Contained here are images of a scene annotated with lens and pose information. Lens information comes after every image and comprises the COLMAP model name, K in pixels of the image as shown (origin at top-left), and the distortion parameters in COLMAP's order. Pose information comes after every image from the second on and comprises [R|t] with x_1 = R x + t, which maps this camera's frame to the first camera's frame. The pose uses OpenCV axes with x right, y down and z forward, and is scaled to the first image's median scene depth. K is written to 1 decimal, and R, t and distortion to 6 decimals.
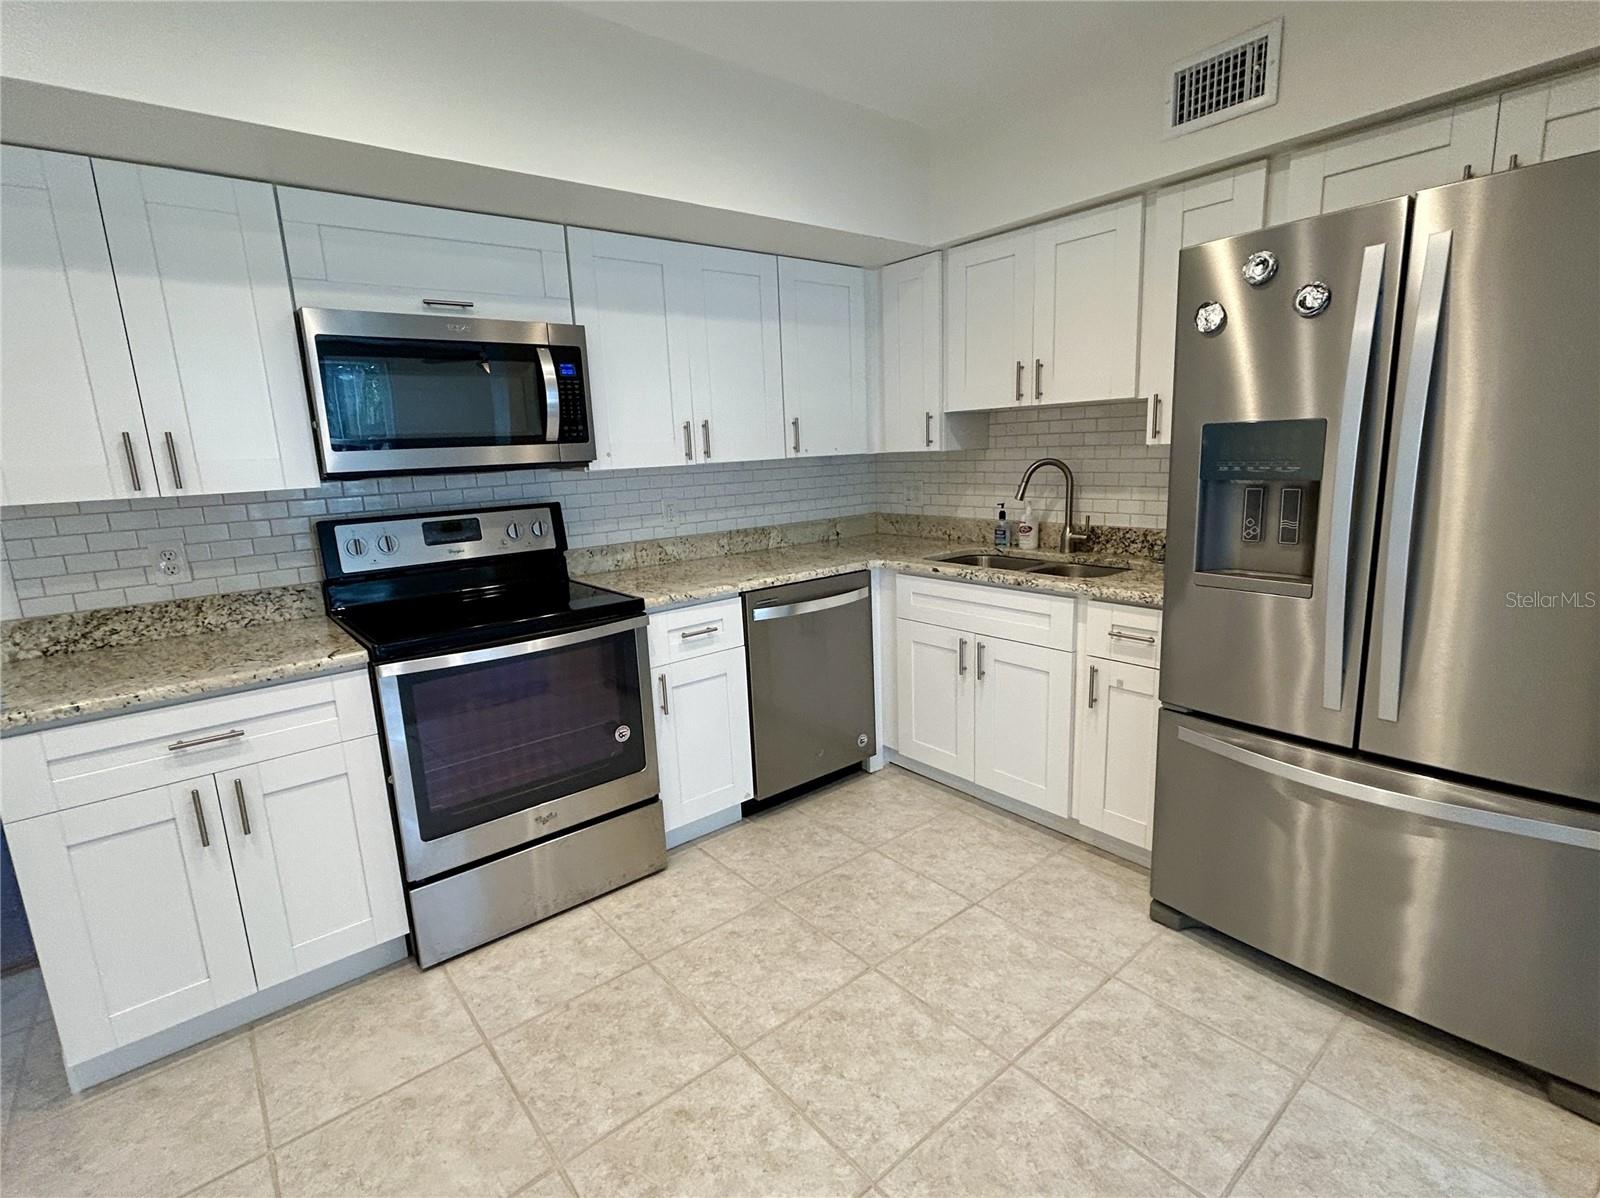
lens RADIAL K [[776.5, 0, 802.8], [0, 776.5, 597.6], [0, 0, 1]] dist [-0.001162, 0.000538]
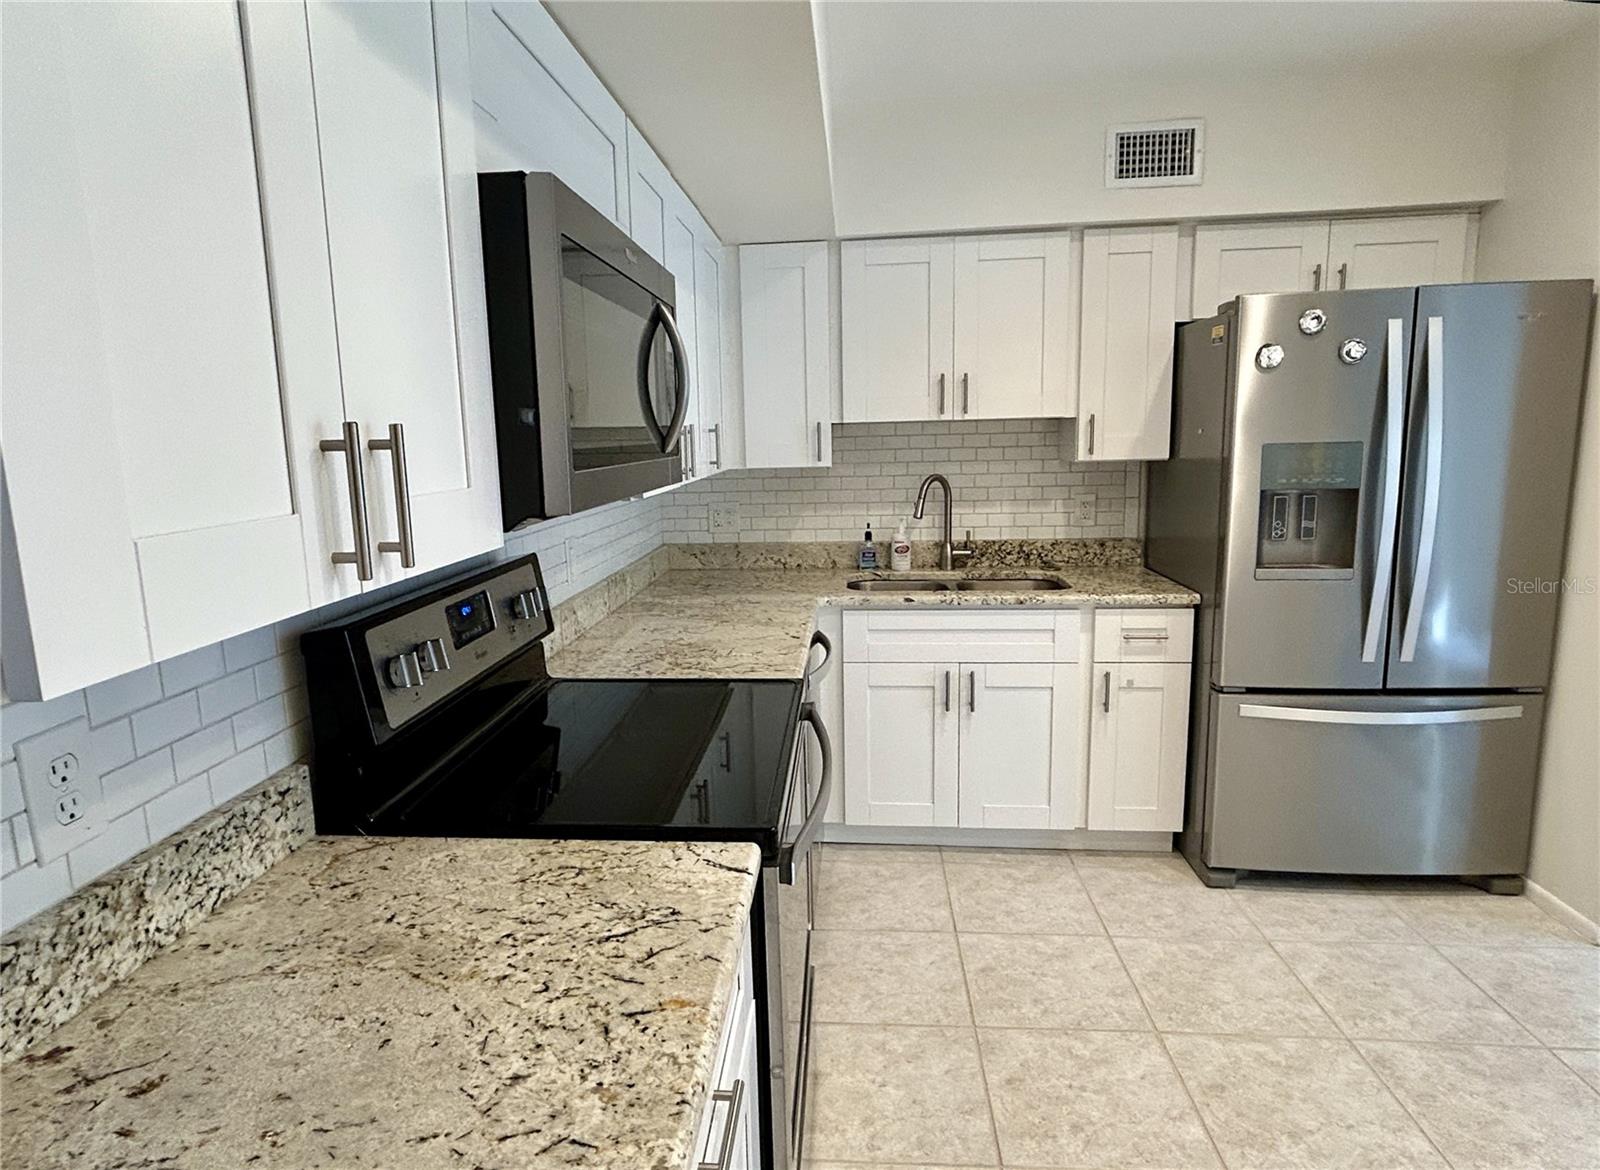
lens RADIAL K [[916.2, 0, 792.2], [0, 916.2, 584.4], [0, 0, 1]] dist [0.002875, 0.000070]
pose [[0.697535, -0.093088, 0.710478, -0.728932], [0.133515, 0.991046, -0.001234, -0.076794], [-0.704001, 0.095720, 0.703718, 0.394803]]
